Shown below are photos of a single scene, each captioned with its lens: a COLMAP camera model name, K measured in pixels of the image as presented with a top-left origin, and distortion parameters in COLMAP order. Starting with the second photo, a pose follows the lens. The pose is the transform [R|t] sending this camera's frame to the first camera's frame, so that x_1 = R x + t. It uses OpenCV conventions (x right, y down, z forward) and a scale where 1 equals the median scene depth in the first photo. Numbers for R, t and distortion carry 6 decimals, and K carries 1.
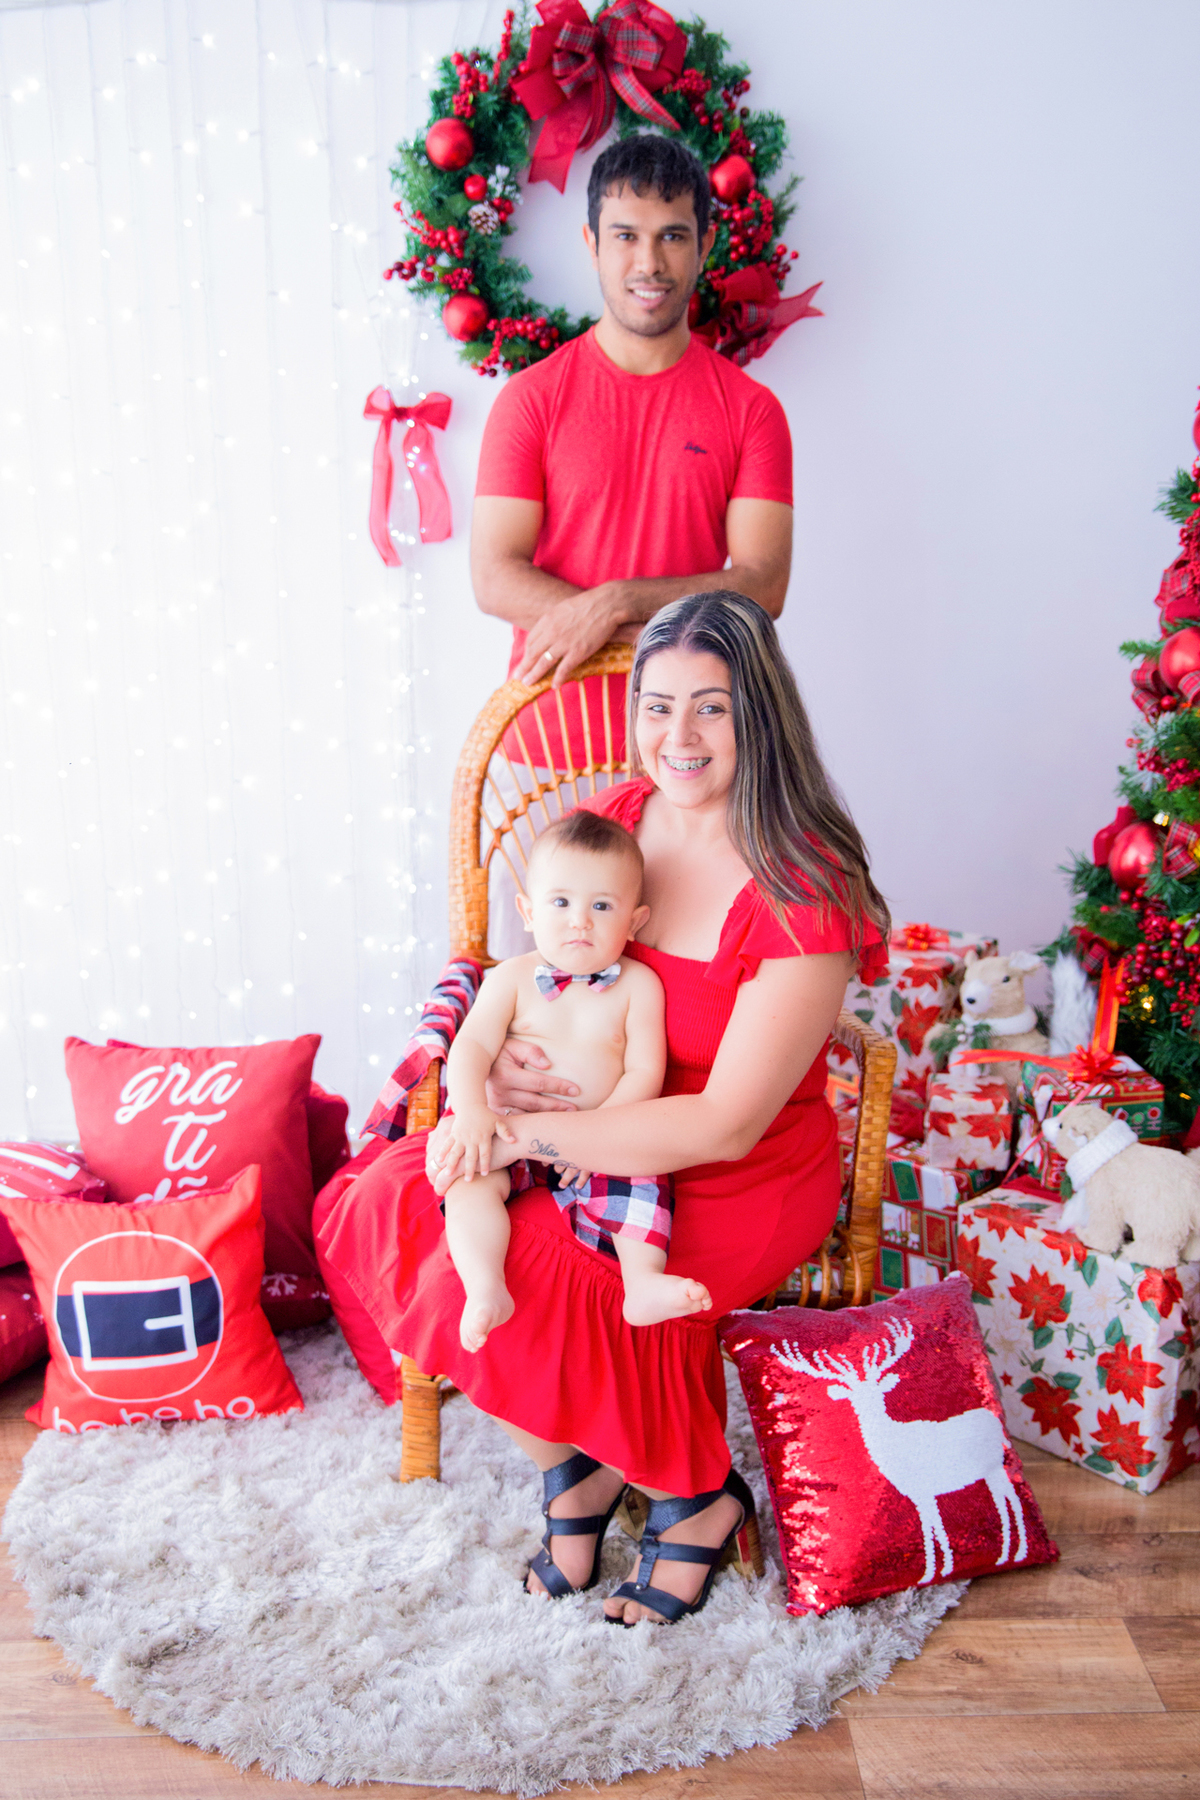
lens RADIAL K [[2081.8, 0, 511.0], [0, 2081.8, 893.3], [0, 0, 1]] dist [-0.009624, 0.115038]
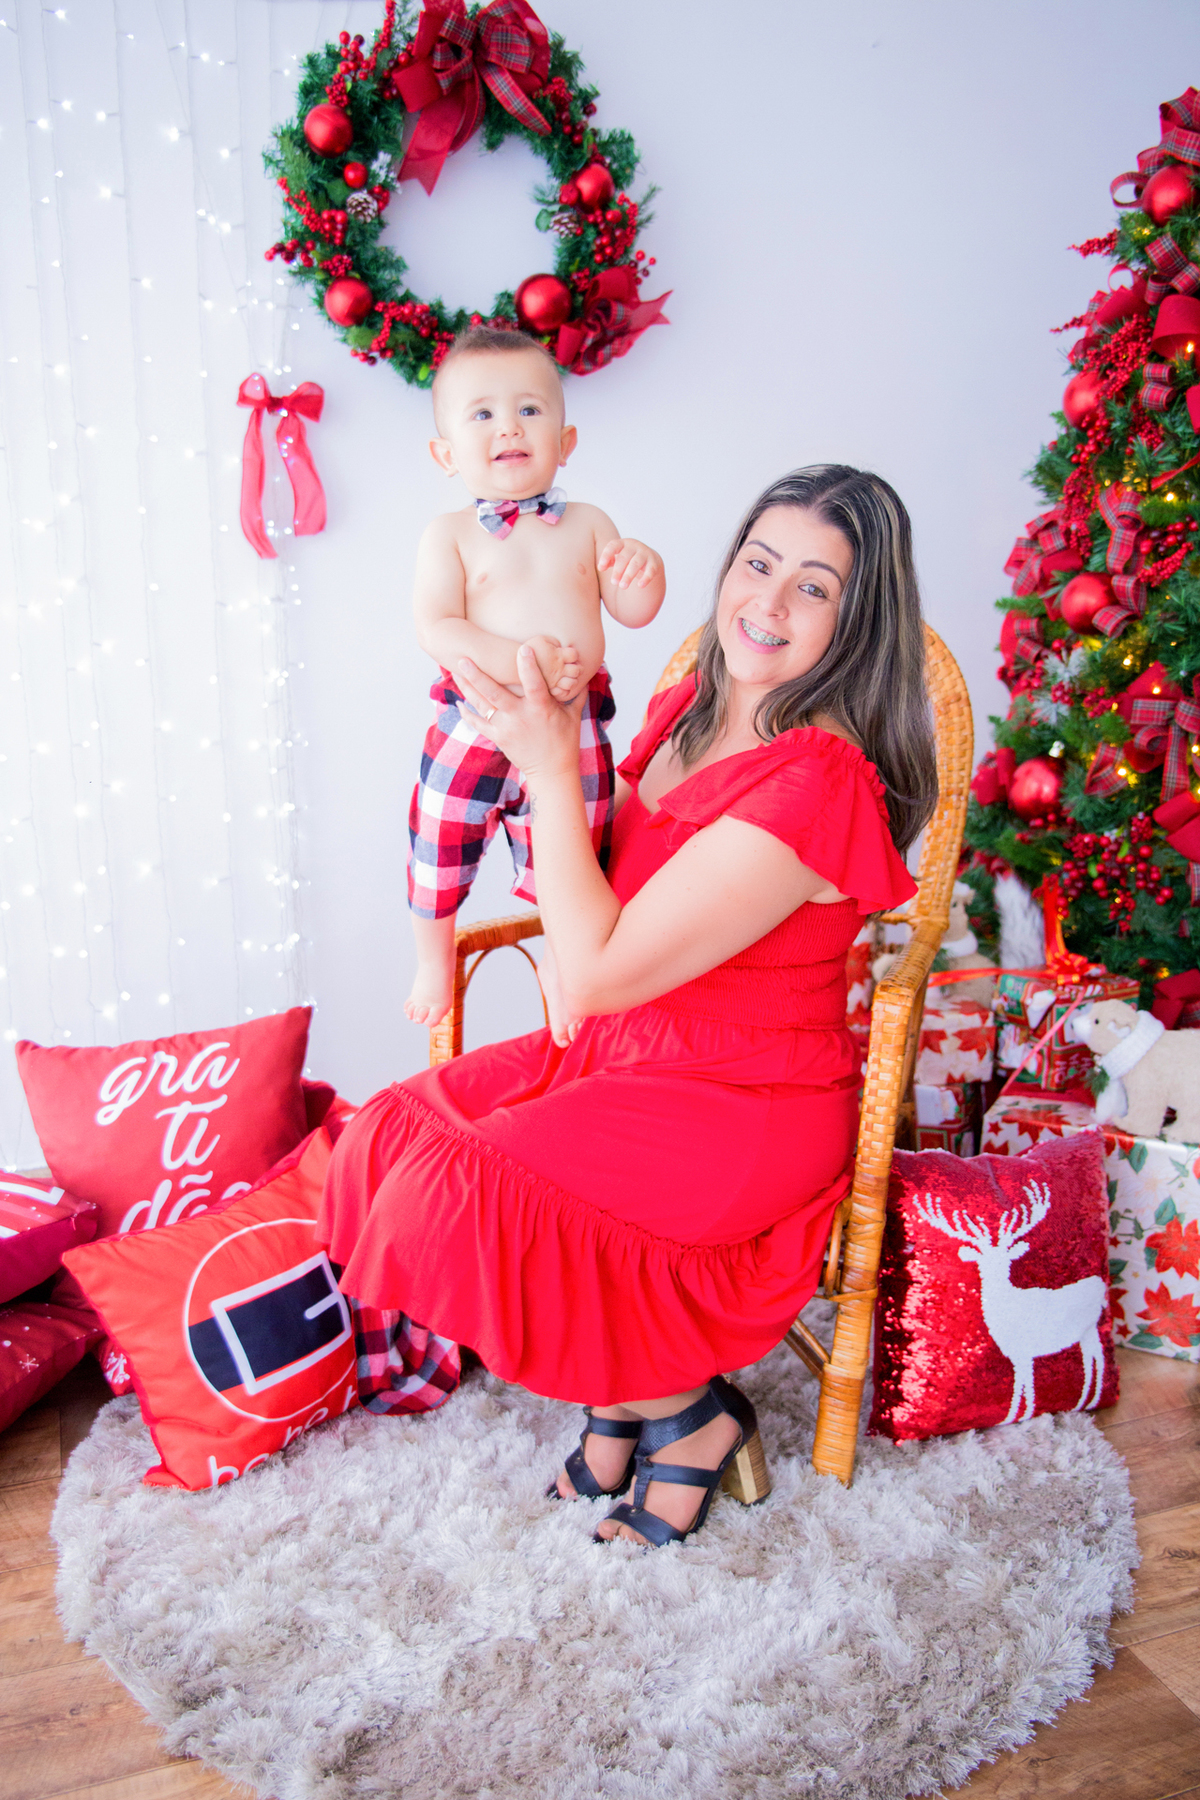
lens RADIAL K [[1553.5, 0, 582.7], [0, 1553.5, 920.5], [0, 0, 1]] dist [-0.093092, 0.064552]
pose [[0.946056, -0.066597, 0.317085, -0.201076], [0.077668, 0.996728, -0.022390, 0.055194], [-0.314556, 0.045809, 0.948133, 0.331666]]
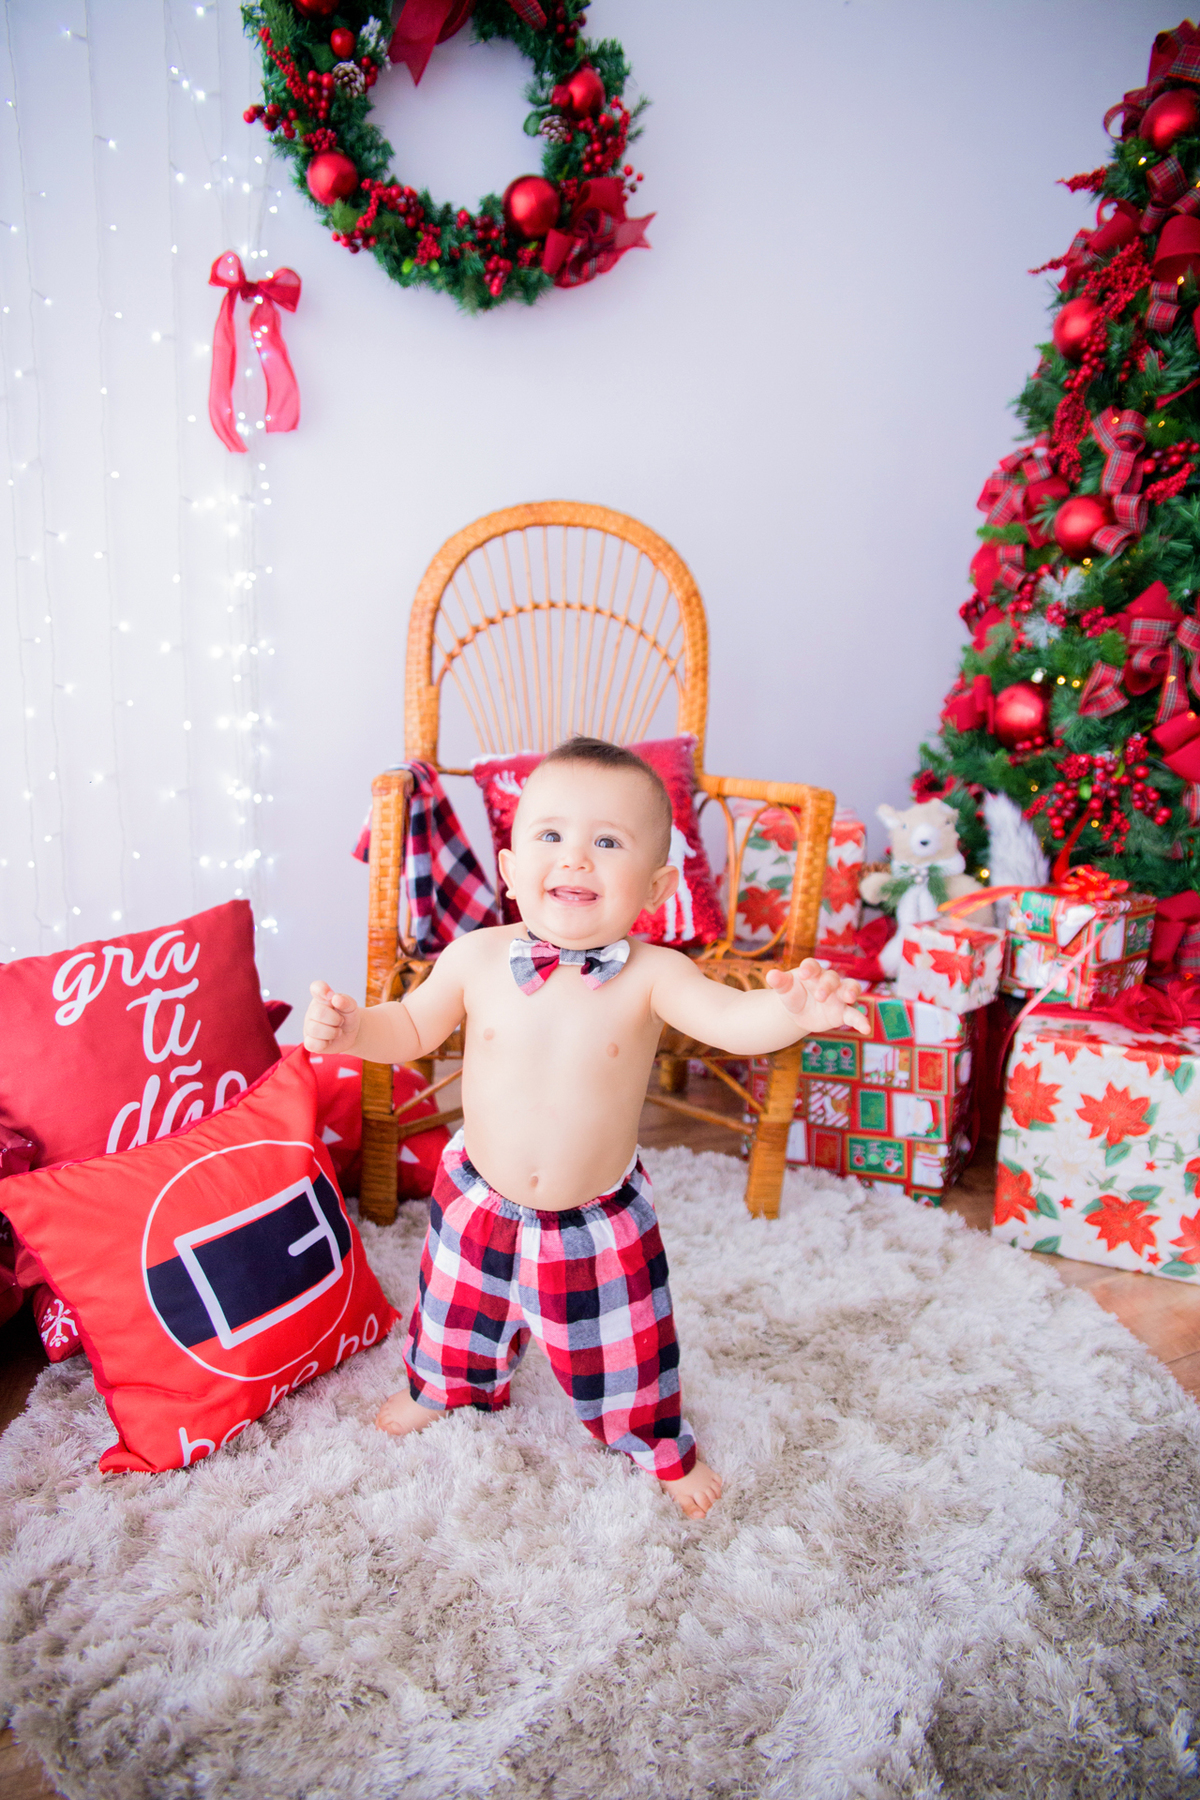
lens RADIAL K [[1284.8, 0, 600.0], [0, 1284.8, 900.0], [0, 0, 1]] dist [-0.065278, 0.050641]
pose [[0.907138, -0.048878, 0.417984, -0.201147], [0.059988, 0.998108, -0.013473, 0.082328], [-0.416535, 0.037296, 0.908354, 0.517461]]
